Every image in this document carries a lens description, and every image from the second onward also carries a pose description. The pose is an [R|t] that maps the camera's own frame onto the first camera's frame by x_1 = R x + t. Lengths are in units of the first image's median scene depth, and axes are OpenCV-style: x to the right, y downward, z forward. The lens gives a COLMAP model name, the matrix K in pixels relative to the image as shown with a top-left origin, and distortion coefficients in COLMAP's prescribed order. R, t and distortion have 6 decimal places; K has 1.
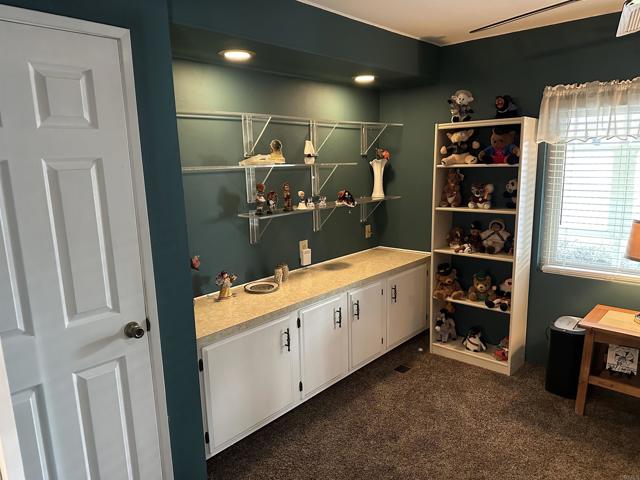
lens RADIAL K [[451.2, 0, 320.0], [0, 451.2, 240.0], [0, 0, 1]] dist [0.075233, -0.103929]
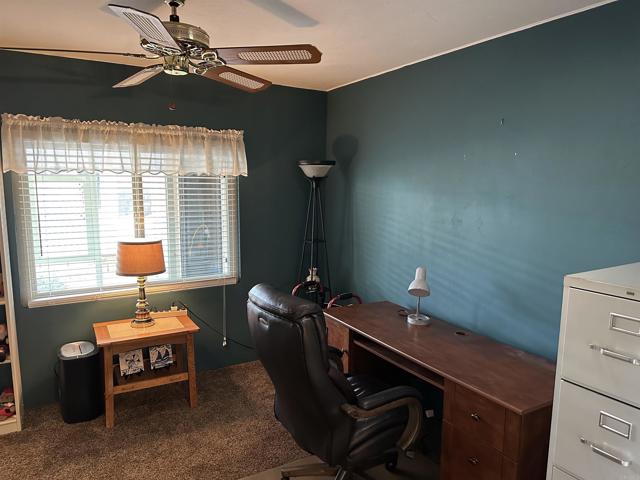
lens RADIAL K [[451.2, 0, 320.0], [0, 451.2, 240.0], [0, 0, 1]] dist [0.075233, -0.103929]
pose [[0.279096, -0.088684, 0.956159, -0.263727], [0.158278, 0.986356, 0.045284, -0.019037], [-0.947129, 0.138700, 0.289325, 0.160220]]
